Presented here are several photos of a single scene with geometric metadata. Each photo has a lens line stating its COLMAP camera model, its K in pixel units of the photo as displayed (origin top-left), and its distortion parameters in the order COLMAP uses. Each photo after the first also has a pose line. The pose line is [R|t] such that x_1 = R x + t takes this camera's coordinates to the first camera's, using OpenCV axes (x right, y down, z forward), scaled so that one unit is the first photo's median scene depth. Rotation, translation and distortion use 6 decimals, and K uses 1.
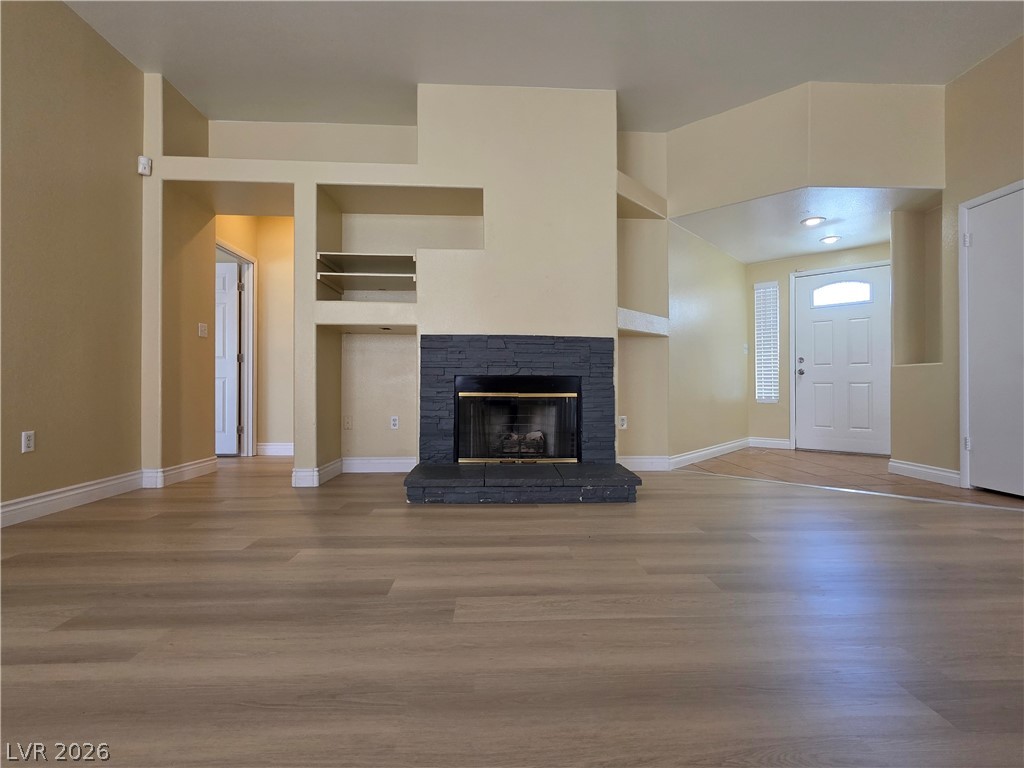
lens RADIAL K [[488.3, 0, 518.1], [0, 488.3, 384.6], [0, 0, 1]] dist [0.000928, -0.000080]
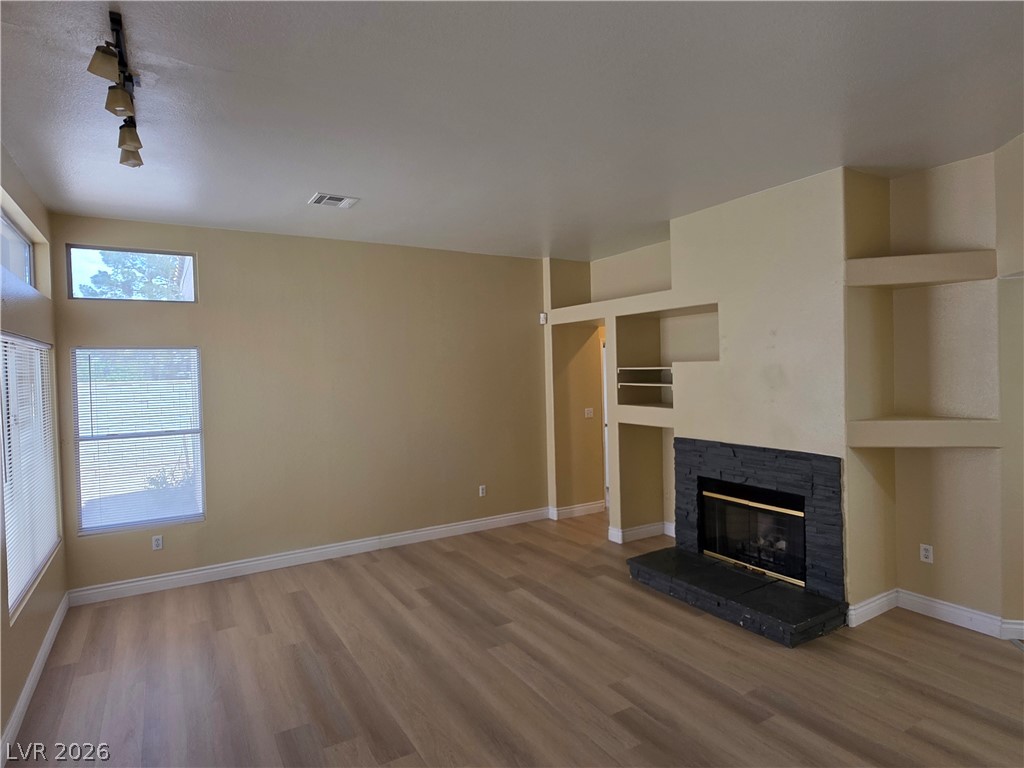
lens RADIAL K [[578.1, 0, 517.0], [0, 578.1, 387.8], [0, 0, 1]] dist [-0.003138, 0.001091]
pose [[0.475893, 0.011859, -0.879423, 0.835384], [0.031696, 0.999028, 0.030623, -0.273977], [0.878932, -0.042447, 0.475055, 0.014798]]
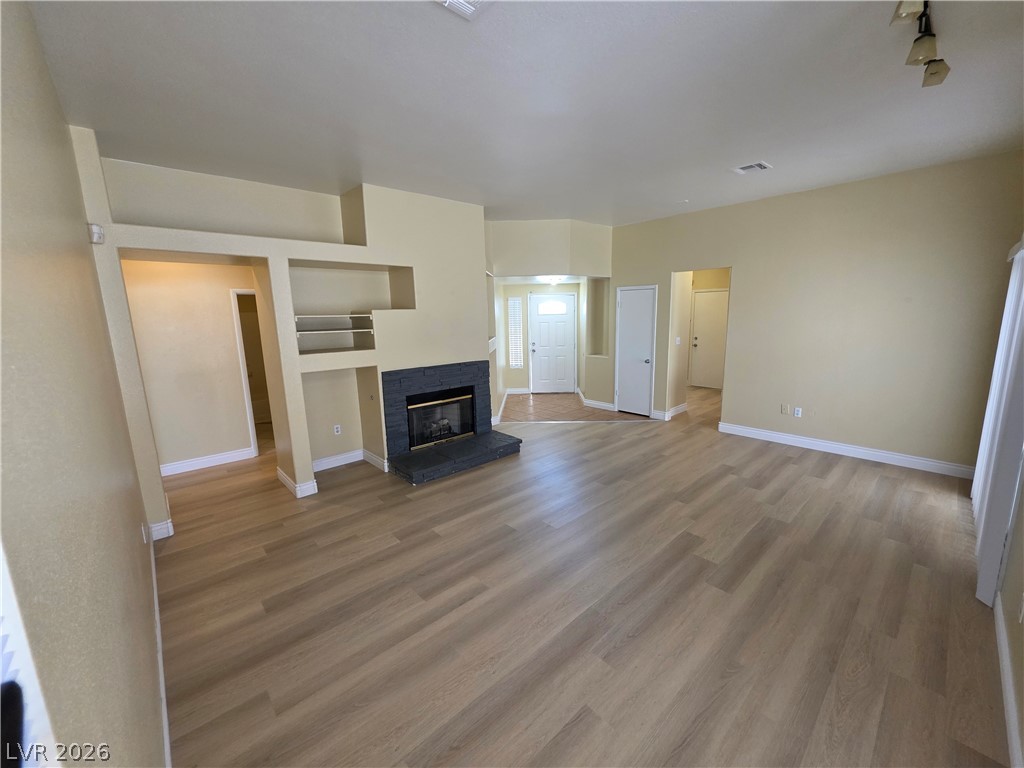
lens RADIAL K [[411.9, 0, 514.9], [0, 411.9, 383.7], [0, 0, 1]] dist [0.003187, 0.001520]
pose [[0.769938, -0.131671, 0.624386, -0.659218], [0.019377, 0.982853, 0.183370, -0.282822], [-0.637824, -0.129085, 0.759288, -0.173645]]
